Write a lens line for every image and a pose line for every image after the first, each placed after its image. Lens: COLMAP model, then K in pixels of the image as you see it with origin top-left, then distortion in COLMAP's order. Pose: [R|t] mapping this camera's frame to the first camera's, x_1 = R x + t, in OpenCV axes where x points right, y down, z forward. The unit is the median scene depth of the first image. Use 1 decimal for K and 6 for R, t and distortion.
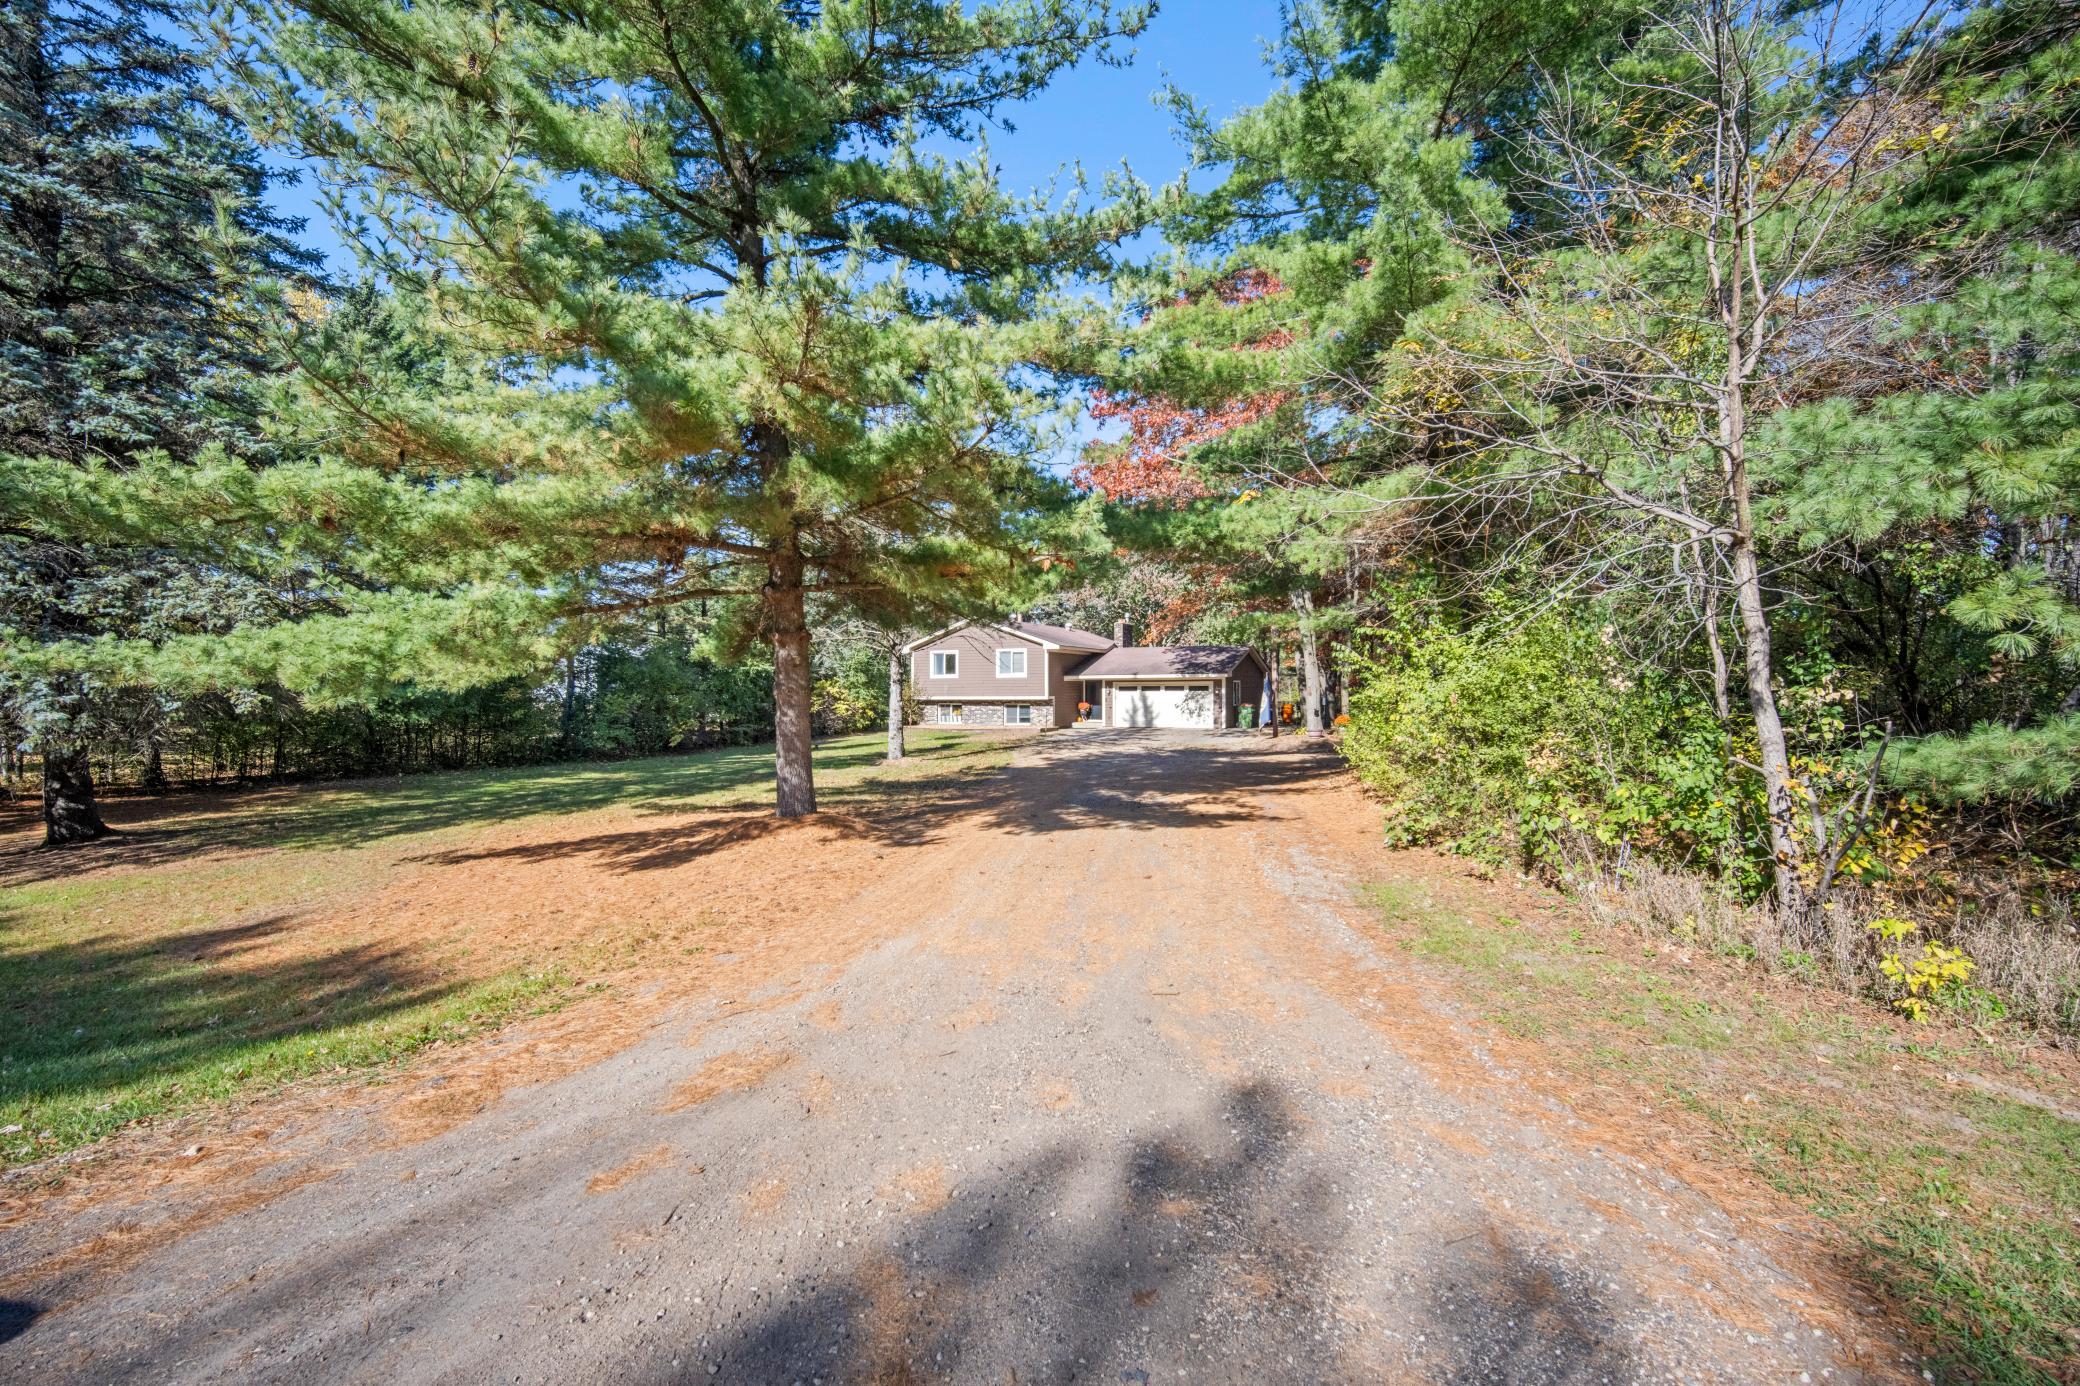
lens RADIAL K [[894.4, 0, 1039.7], [0, 894.4, 695.6], [0, 0, 1]] dist [-0.012534, 0.000241]
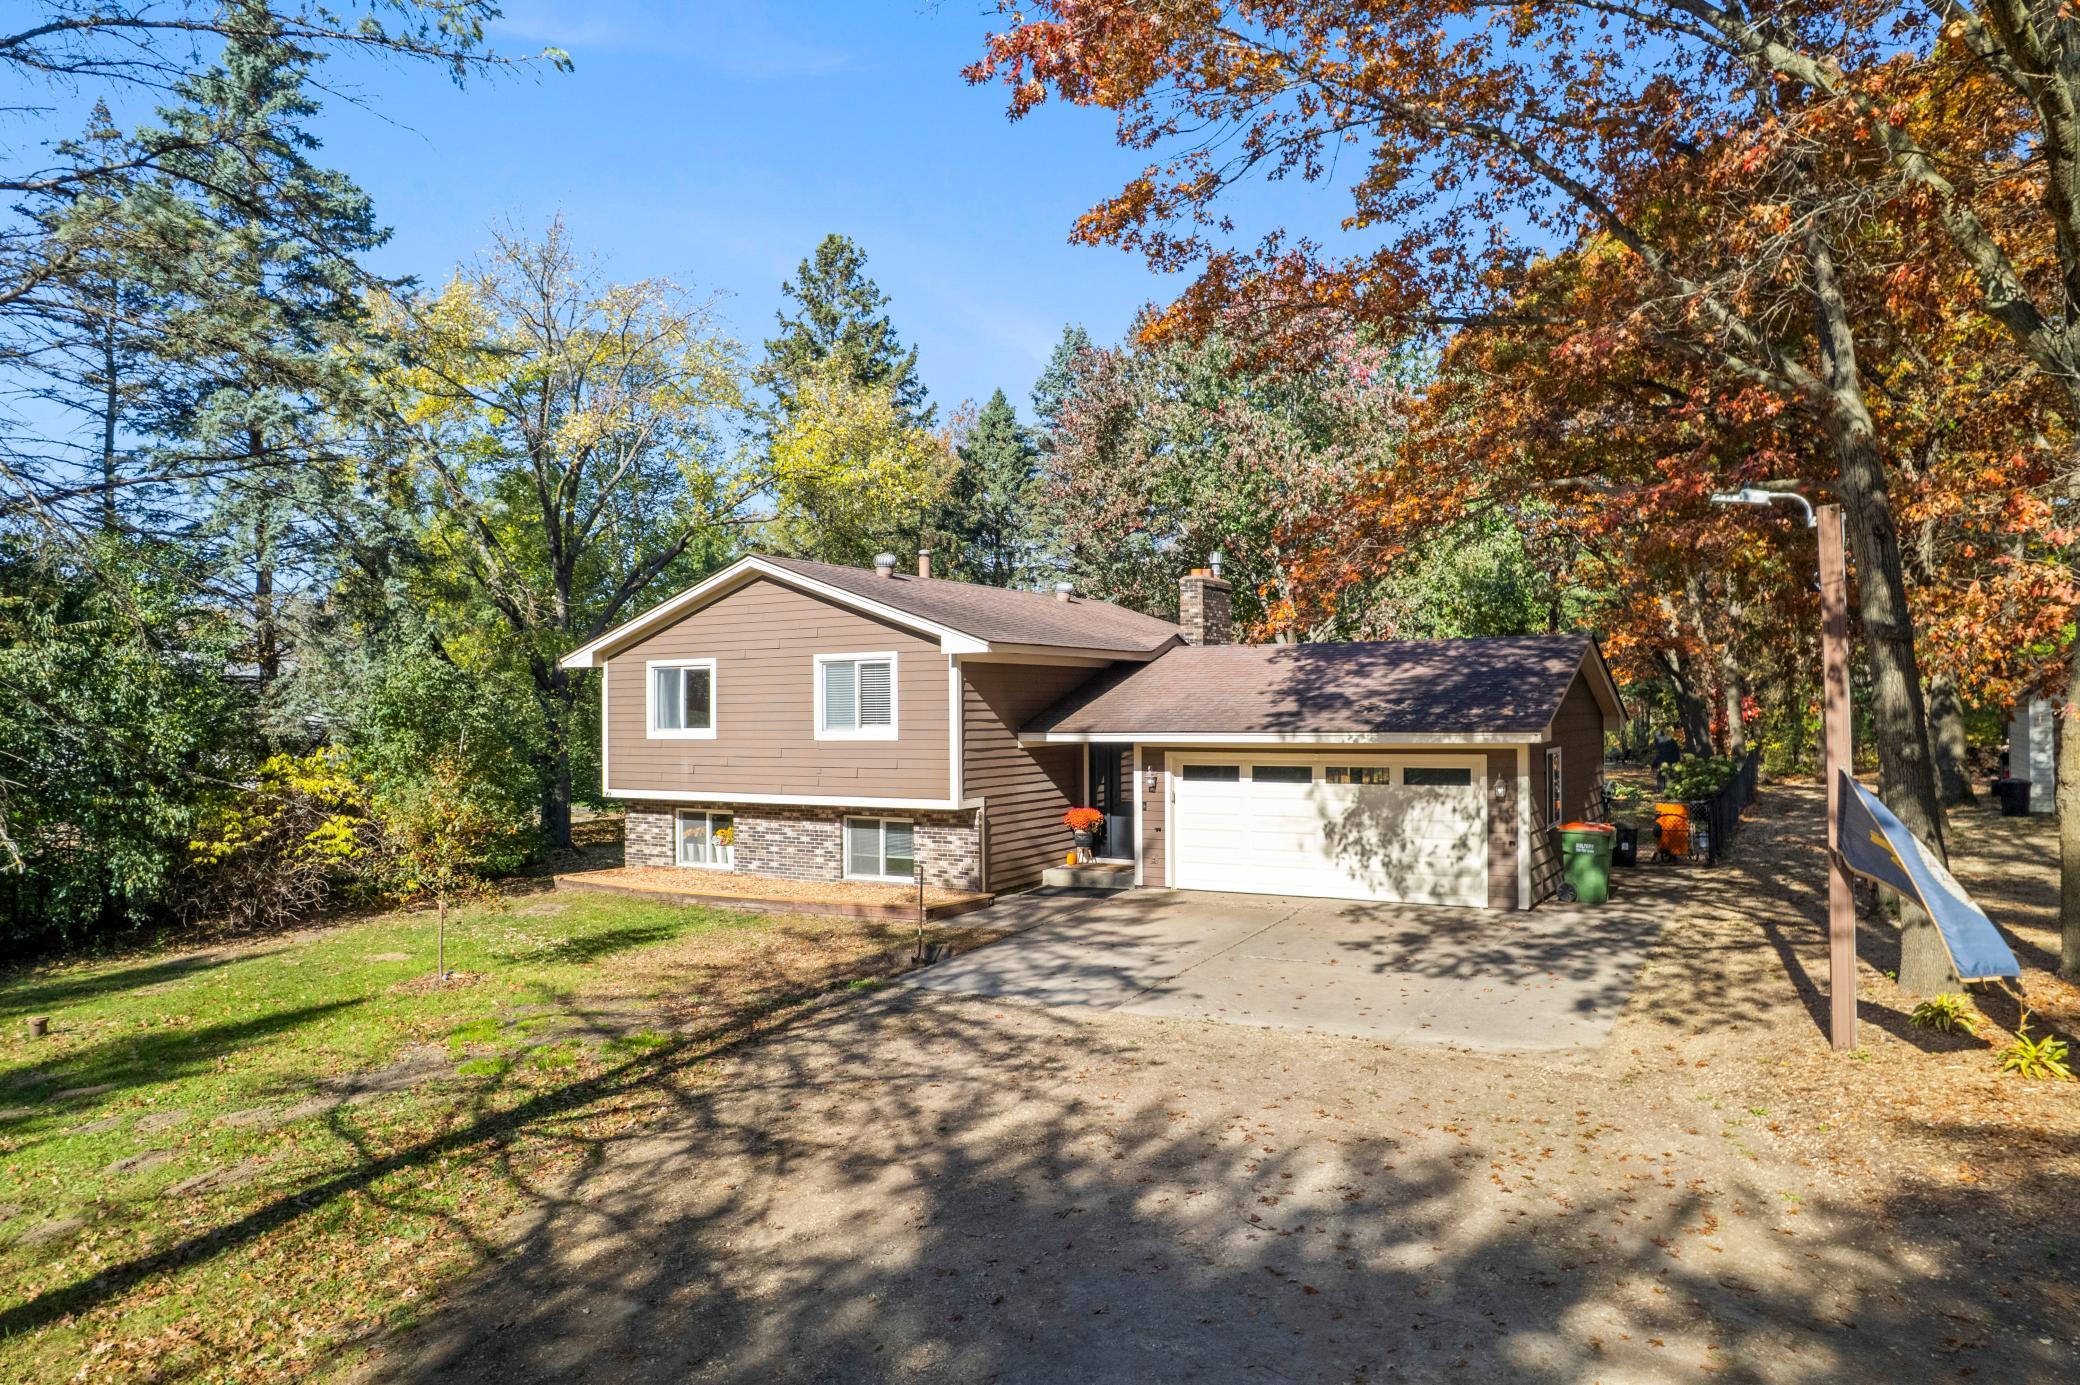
lens RADIAL K [[1334.5, 0, 1051.6], [0, 1334.5, 711.2], [0, 0, 1]] dist [-0.083332, 0.073020]
pose [[0.998686, -0.006415, -0.050840, 0.066043], [0.006249, 0.999975, -0.003433, -0.028829], [0.050860, 0.003110, 0.998701, 0.515956]]
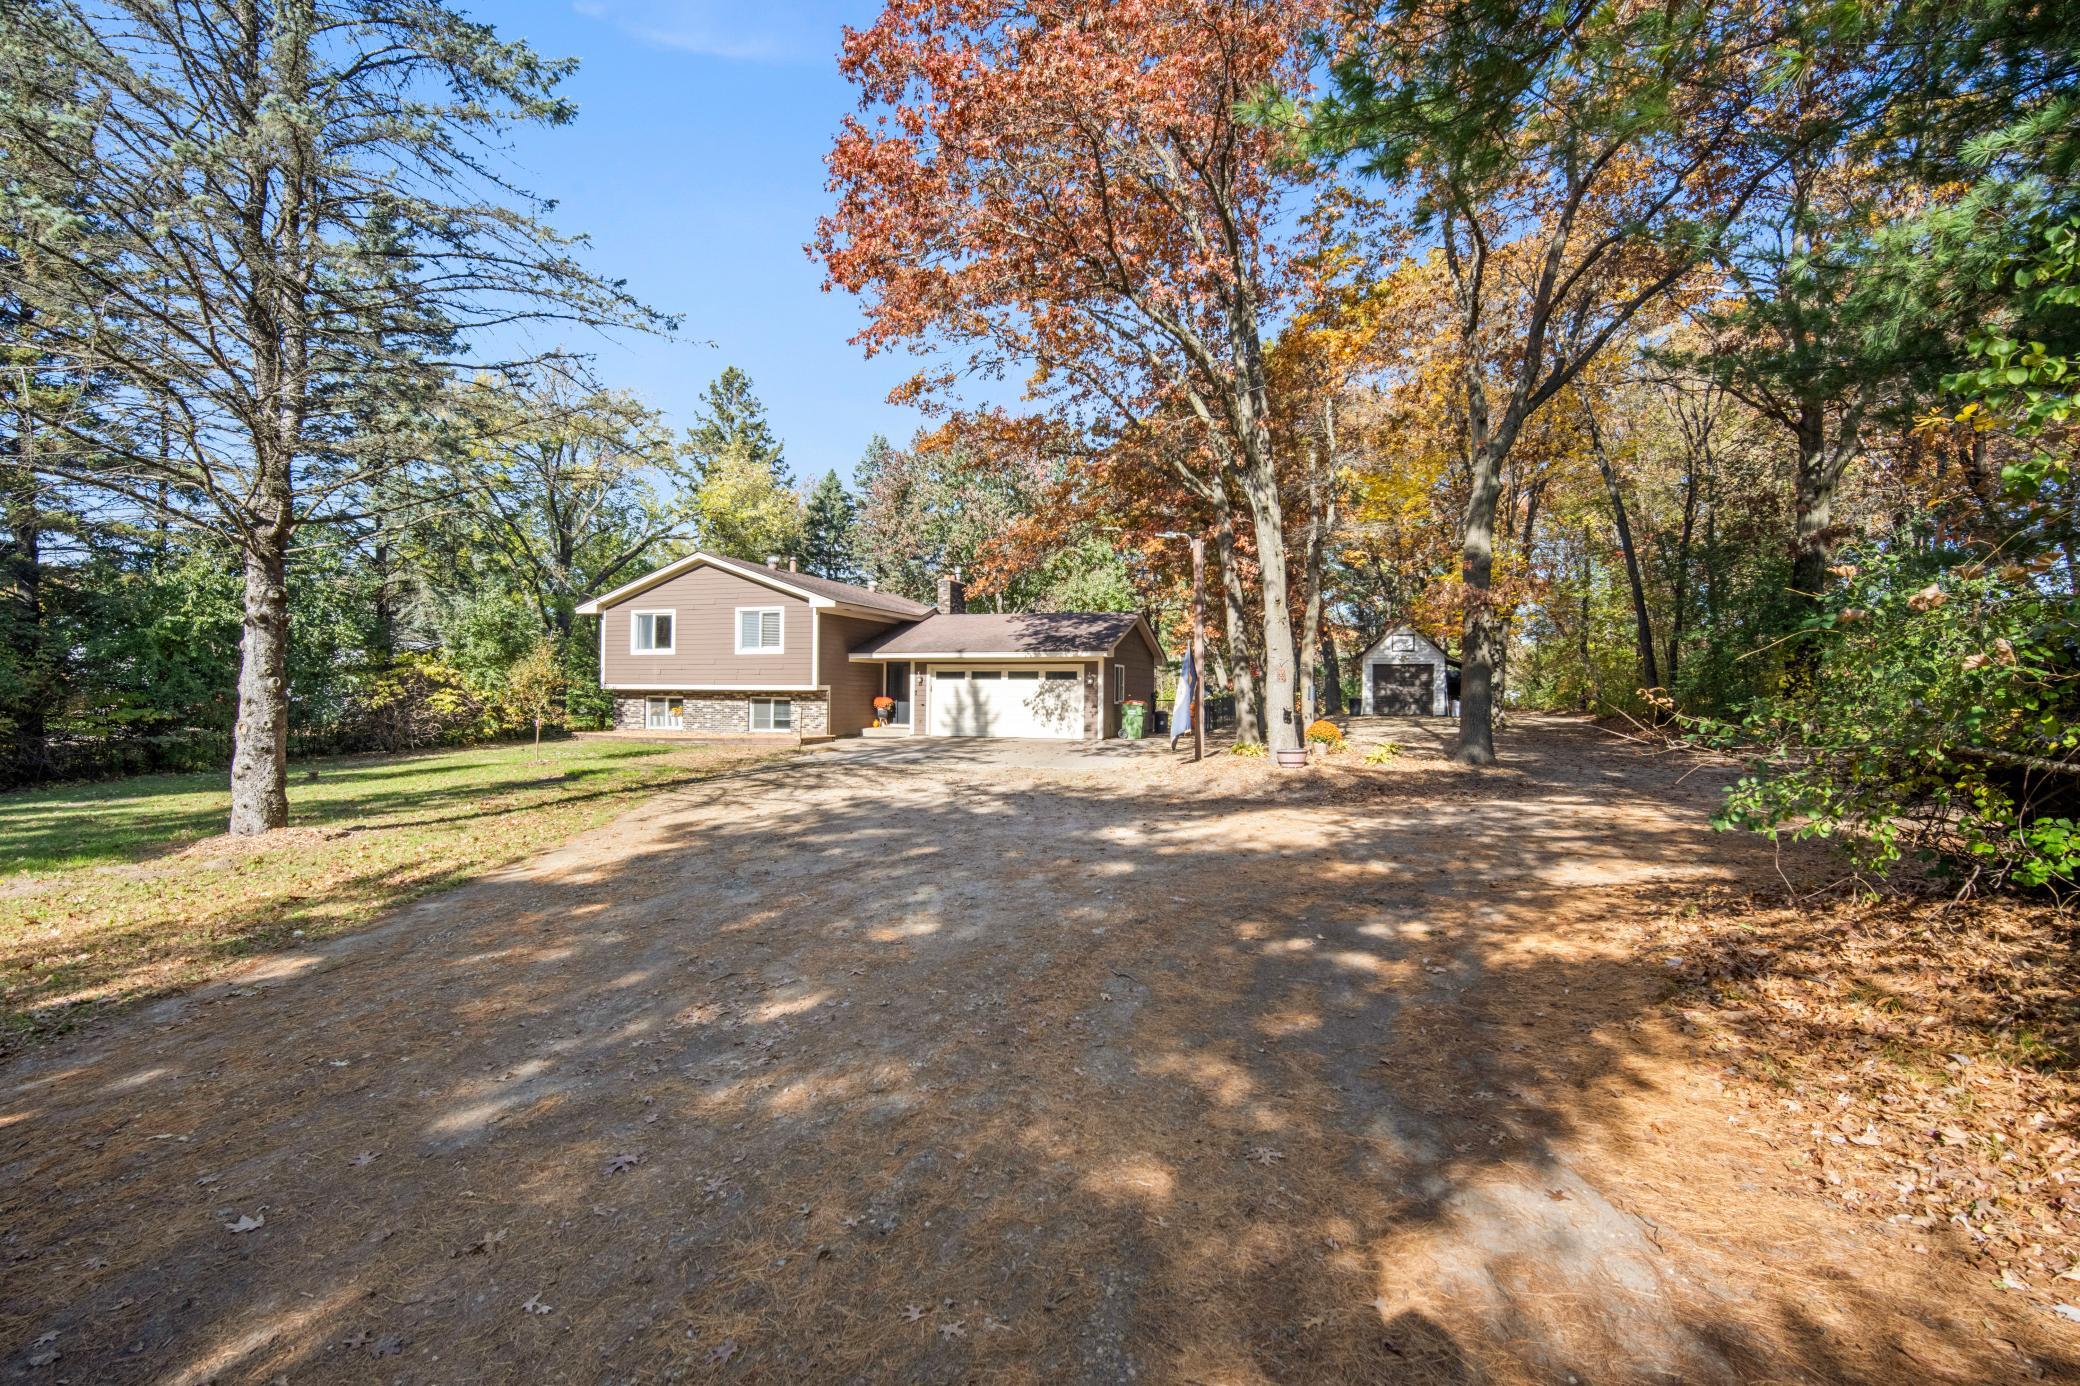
lens RADIAL K [[894.4, 0, 1047.3], [0, 894.4, 701.2], [0, 0, 1]] dist [-0.012534, 0.000241]
pose [[0.986838, 0.010640, 0.161364, 0.064925], [-0.011396, 0.999928, 0.003762, 0.007368], [-0.161312, -0.005551, 0.986888, 0.368414]]
